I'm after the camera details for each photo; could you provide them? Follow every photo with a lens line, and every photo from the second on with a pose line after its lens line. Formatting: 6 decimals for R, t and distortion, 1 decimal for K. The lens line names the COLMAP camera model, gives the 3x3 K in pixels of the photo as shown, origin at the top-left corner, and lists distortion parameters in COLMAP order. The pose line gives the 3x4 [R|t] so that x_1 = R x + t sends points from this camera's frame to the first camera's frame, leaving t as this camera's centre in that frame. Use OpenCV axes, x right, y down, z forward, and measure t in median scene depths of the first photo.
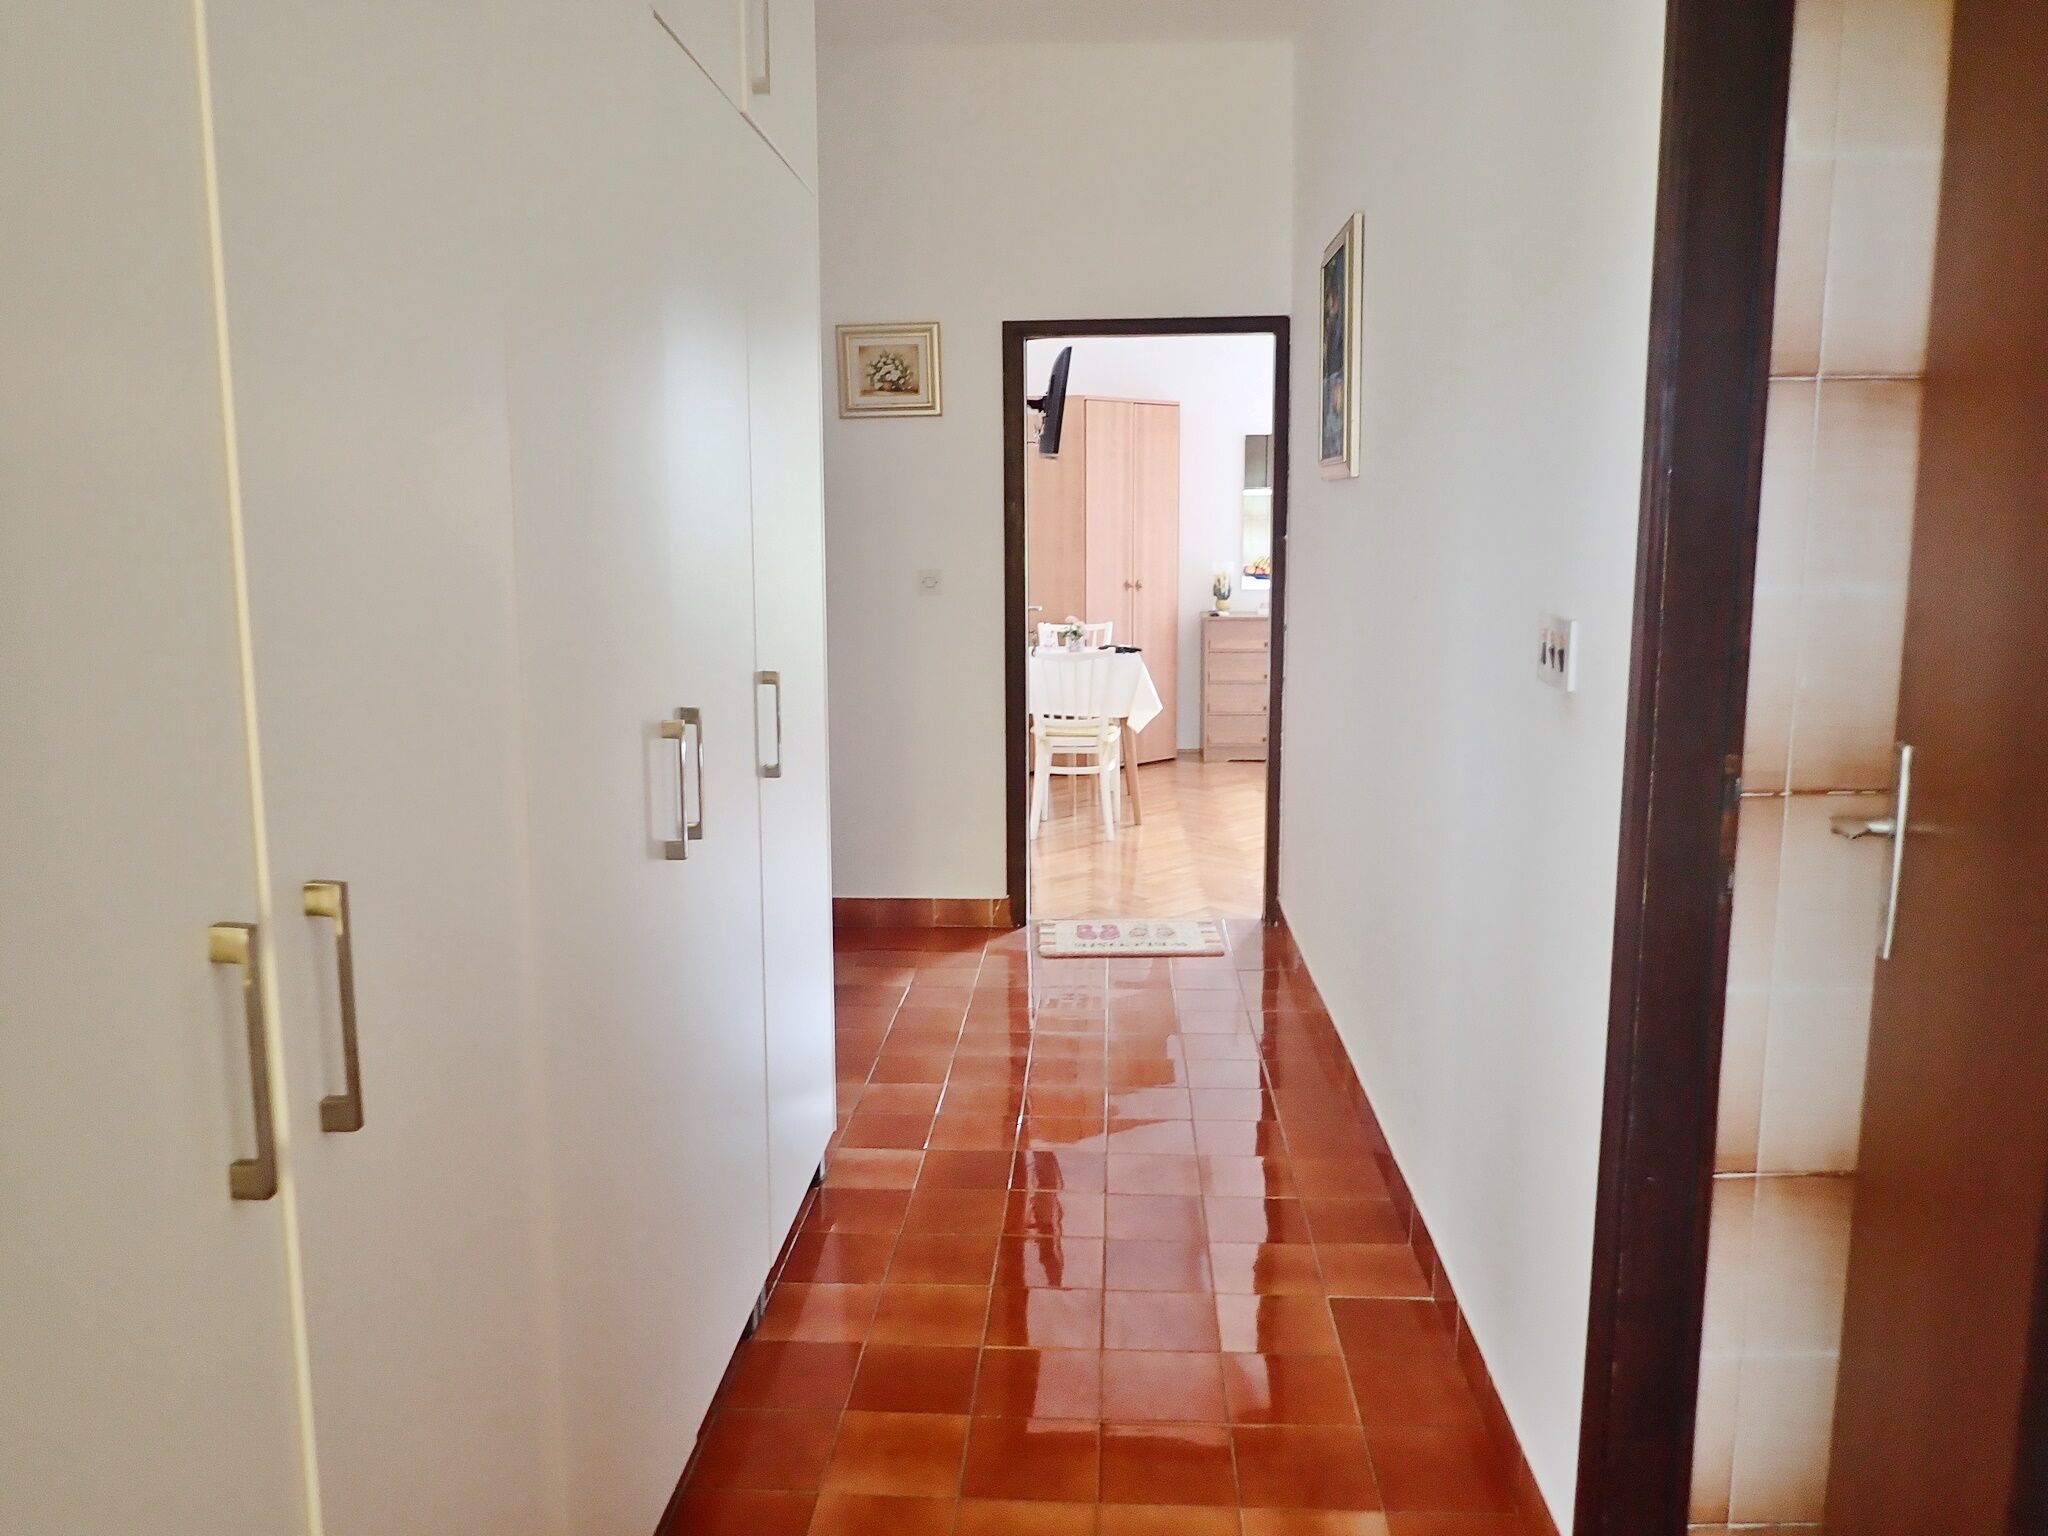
lens RADIAL K [[1507.1, 0, 1024.0], [0, 1507.1, 768.0], [0, 0, 1]] dist [0.001180, 0.001642]
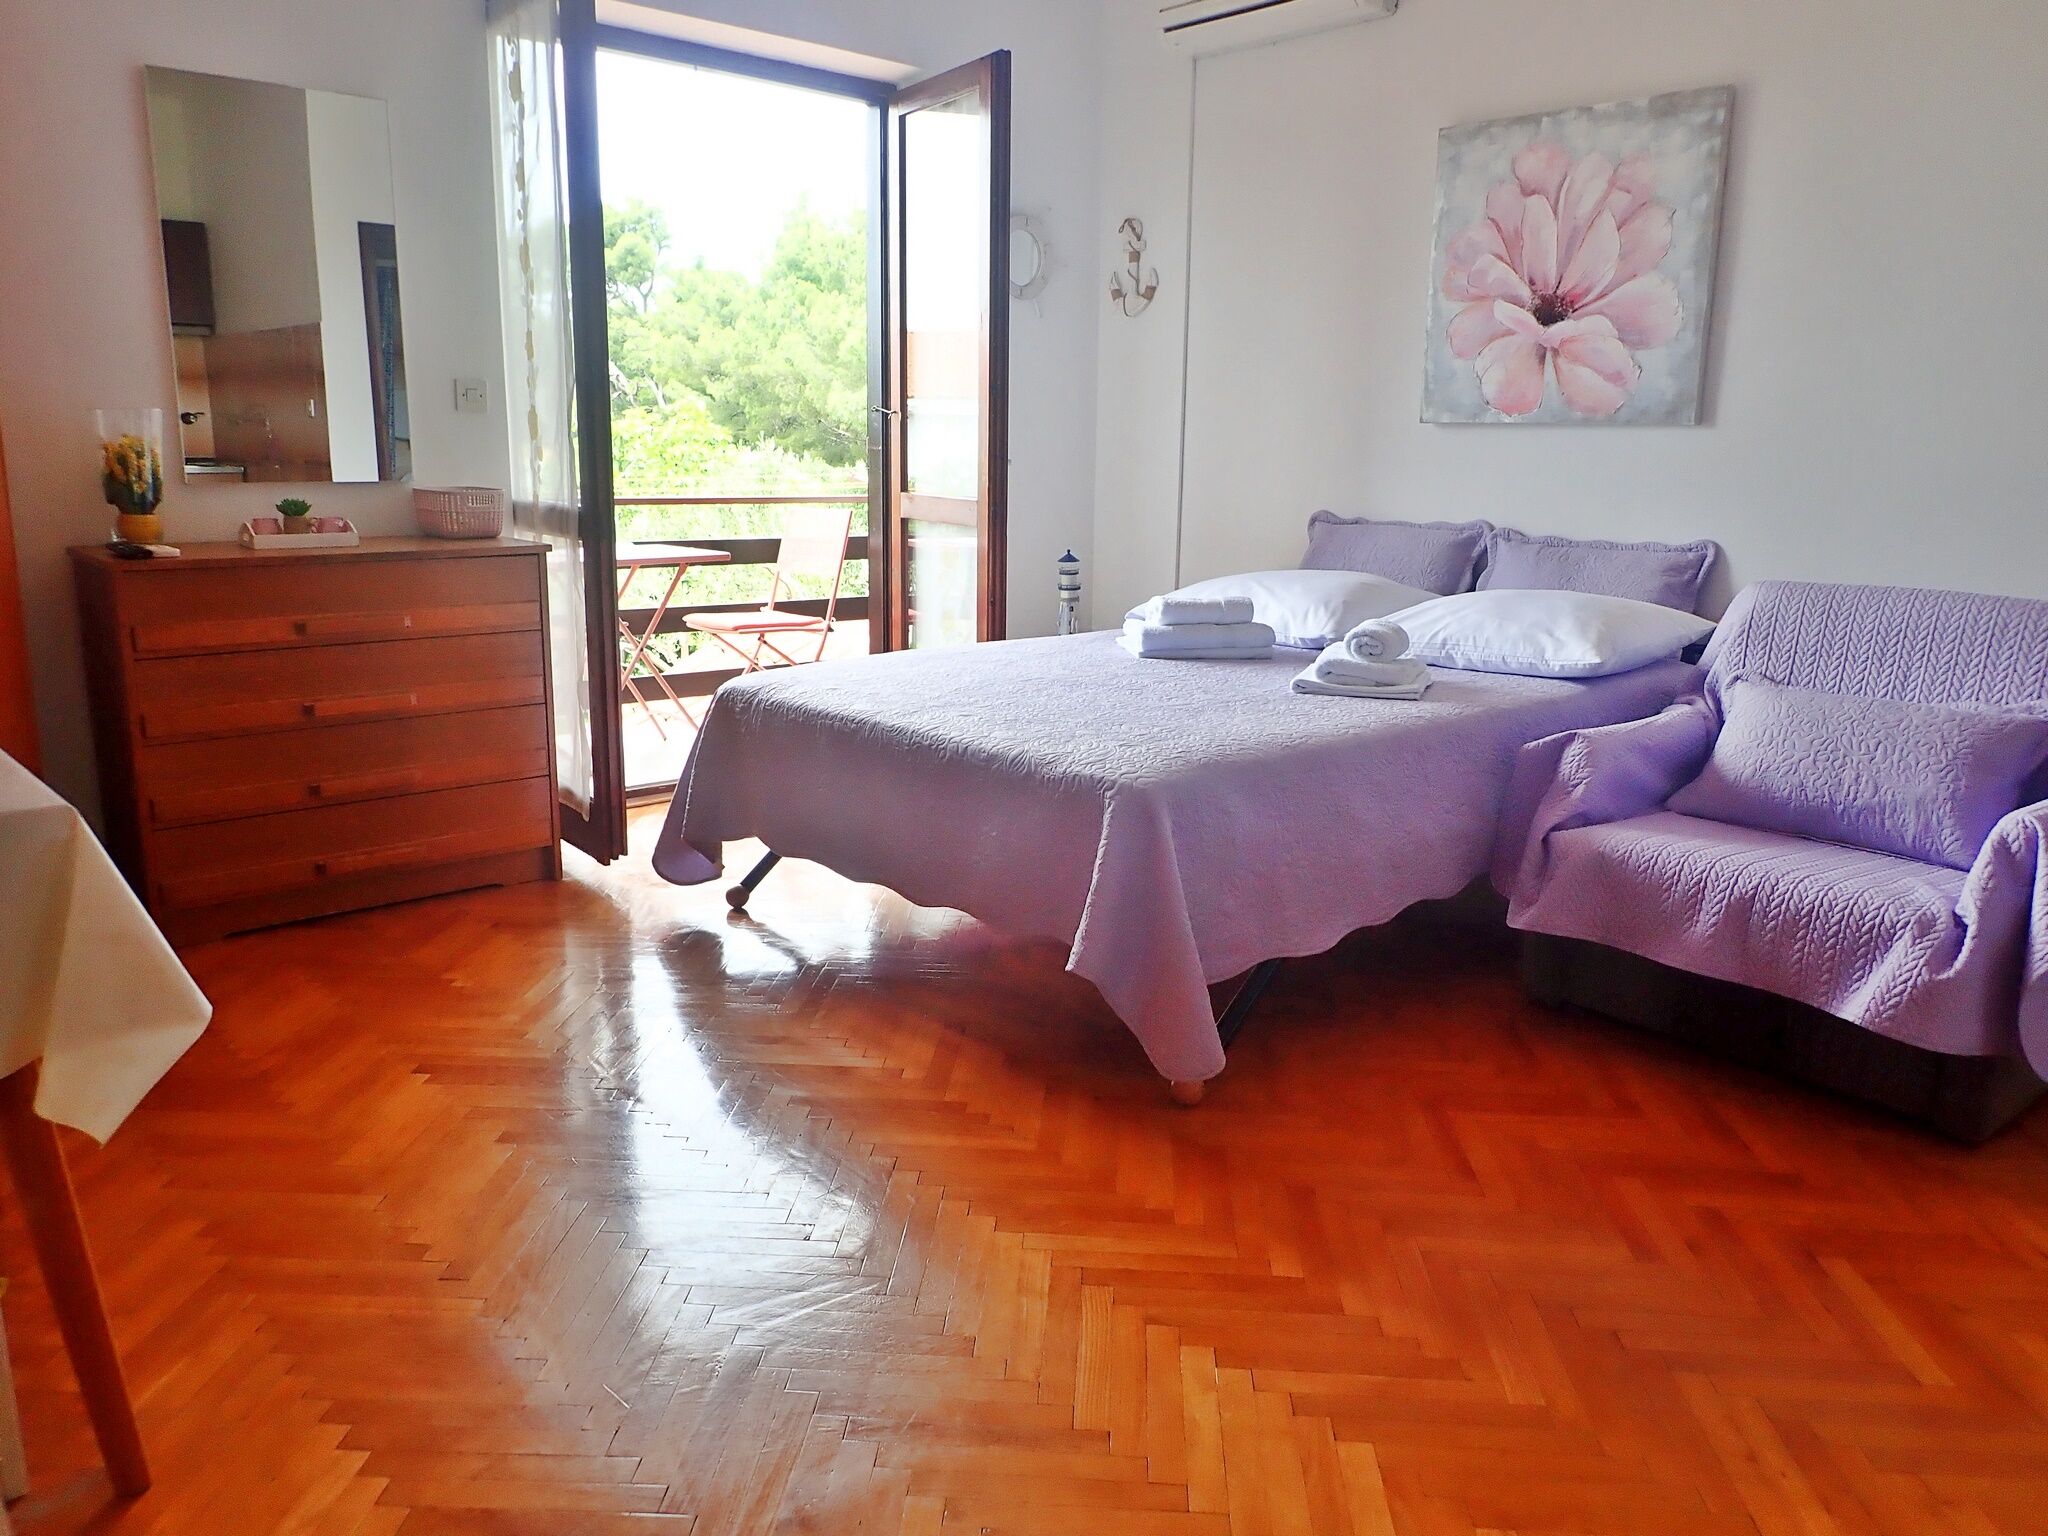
lens RADIAL K [[1507.1, 0, 1024.0], [0, 1507.1, 768.0], [0, 0, 1]] dist [0.001180, 0.001642]
pose [[0.704835, -0.136809, 0.696054, 0.019807], [0.091767, 0.990566, 0.101771, -0.067595], [-0.703410, -0.007857, 0.710740, 0.589551]]
